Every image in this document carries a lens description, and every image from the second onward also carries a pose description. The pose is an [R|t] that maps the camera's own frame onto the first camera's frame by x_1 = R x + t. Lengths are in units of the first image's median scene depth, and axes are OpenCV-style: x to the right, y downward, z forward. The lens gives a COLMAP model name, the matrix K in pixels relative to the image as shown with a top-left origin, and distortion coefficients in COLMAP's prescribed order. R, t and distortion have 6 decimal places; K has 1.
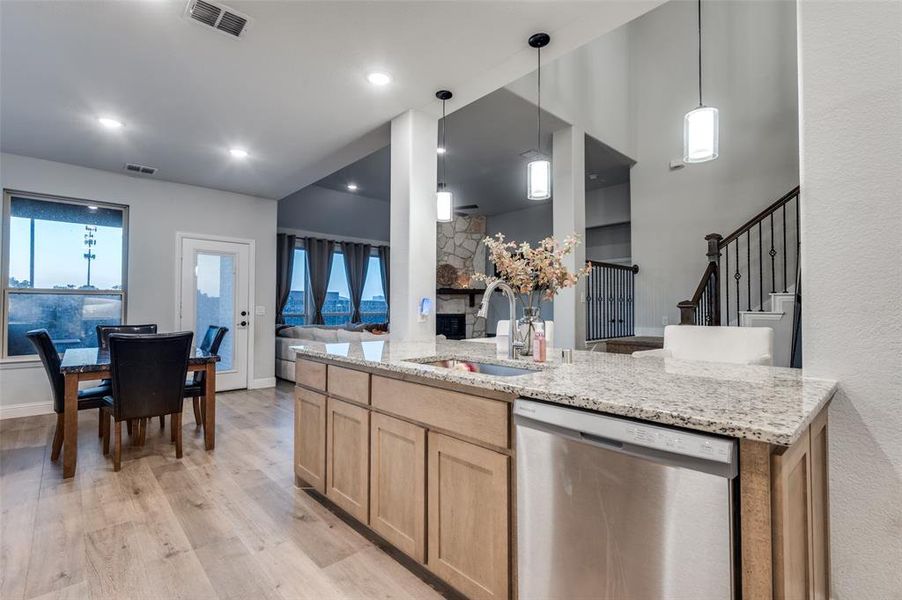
lens RADIAL K [[420.2, 0, 451.0], [0, 420.2, 300.0], [0, 0, 1]] dist [-0.016525, -0.000327]
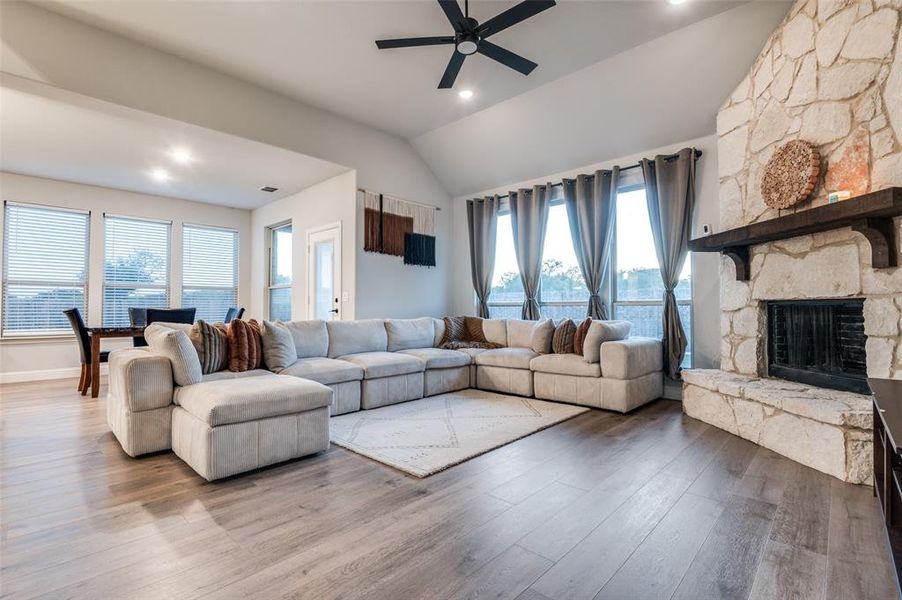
lens RADIAL K [[420.2, 0, 451.0], [0, 420.2, 300.0], [0, 0, 1]] dist [-0.016525, -0.000327]
pose [[0.087871, -0.023251, -0.995860, 0.279290], [0.032364, 0.999266, -0.020475, 0.032192], [0.995606, -0.030431, 0.088559, 0.713197]]
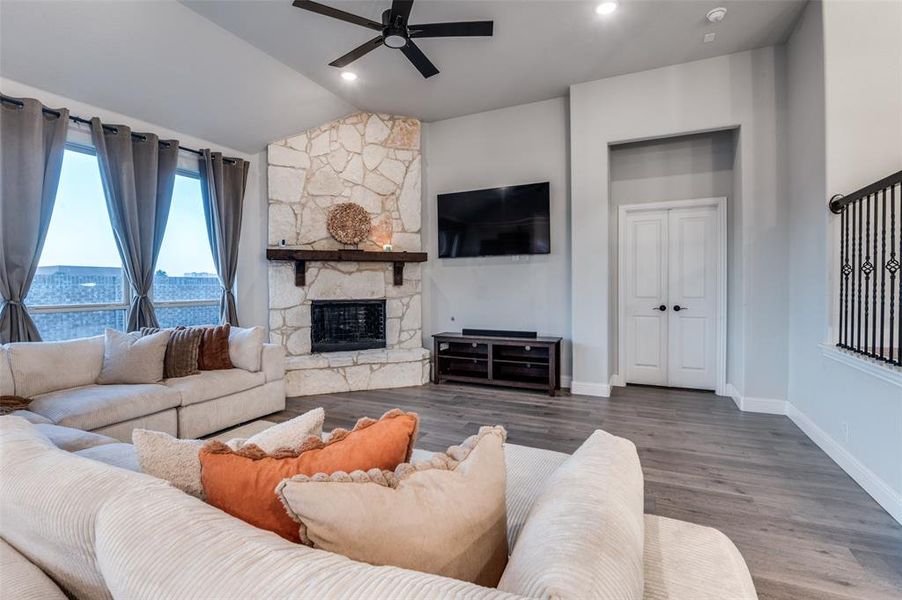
lens RADIAL K [[420.2, 0, 451.0], [0, 420.2, 300.0], [0, 0, 1]] dist [-0.016525, -0.000327]
pose [[0.927188, -0.019230, 0.374102, -0.090212], [0.001010, 0.998806, 0.048838, 0.008394], [-0.374595, -0.044904, 0.926101, 0.471449]]
